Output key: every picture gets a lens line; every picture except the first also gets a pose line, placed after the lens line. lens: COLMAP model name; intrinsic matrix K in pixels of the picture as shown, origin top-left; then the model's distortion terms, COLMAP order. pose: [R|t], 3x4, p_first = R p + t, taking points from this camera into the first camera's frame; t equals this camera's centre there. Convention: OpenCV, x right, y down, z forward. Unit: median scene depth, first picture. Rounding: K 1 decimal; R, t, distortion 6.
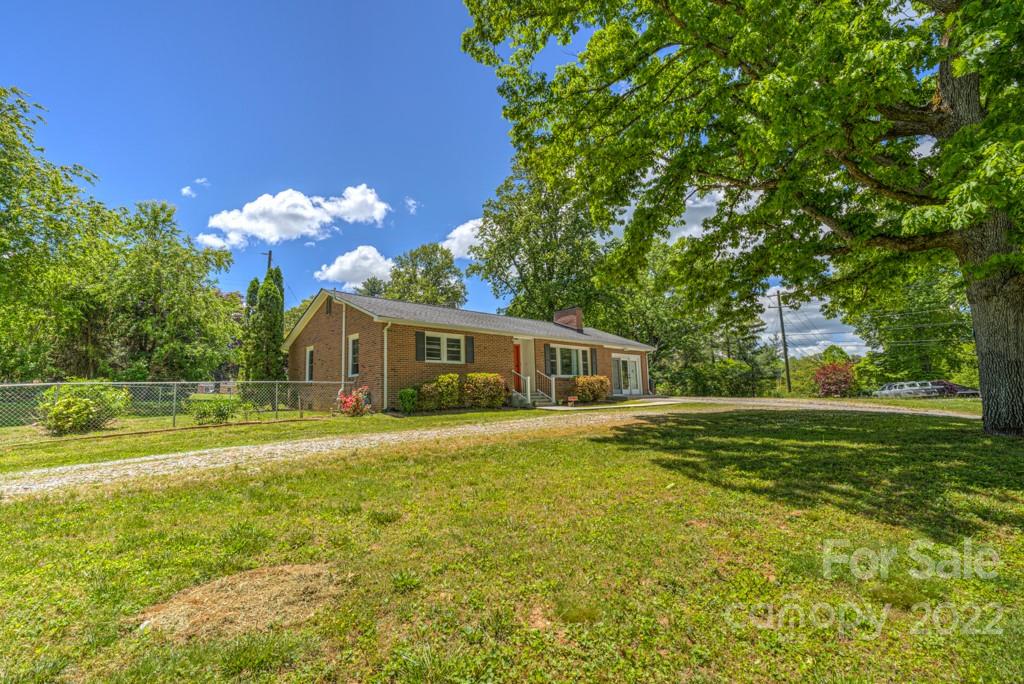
lens RADIAL K [[530.6, 0, 516.6], [0, 530.6, 347.5], [0, 0, 1]] dist [0.014013, 0.000280]
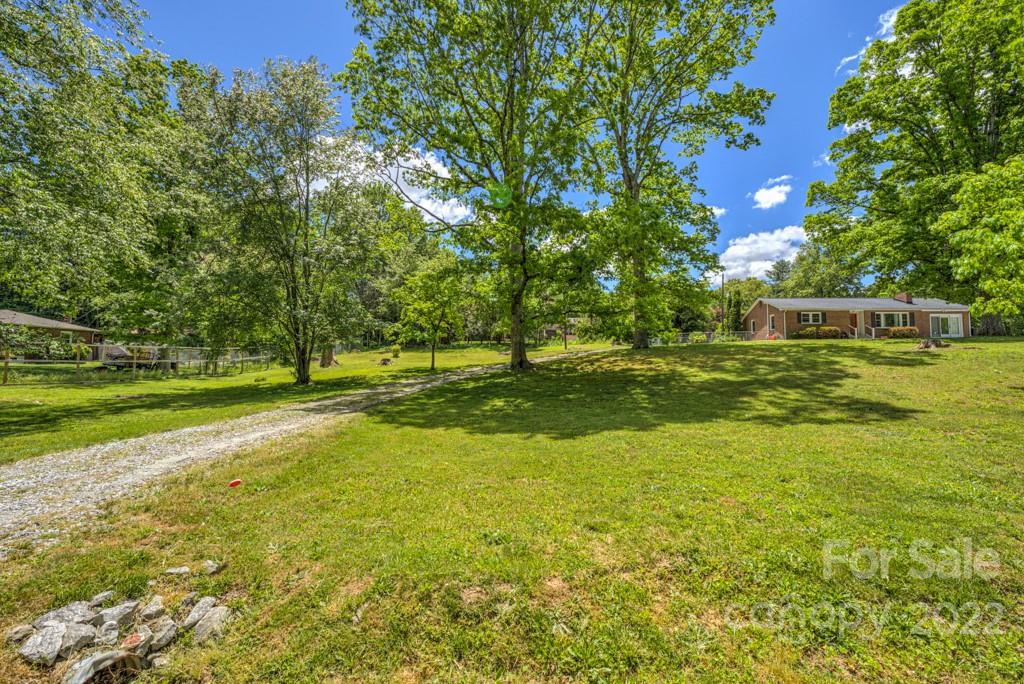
lens RADIAL K [[432.1, 0, 514.5], [0, 432.1, 349.0], [0, 0, 1]] dist [0.000954, -0.000004]
pose [[0.681441, -0.003474, -0.731864, 0.364456], [0.055152, 0.997389, 0.046618, -0.021775], [0.729792, -0.072131, 0.679854, -1.293735]]
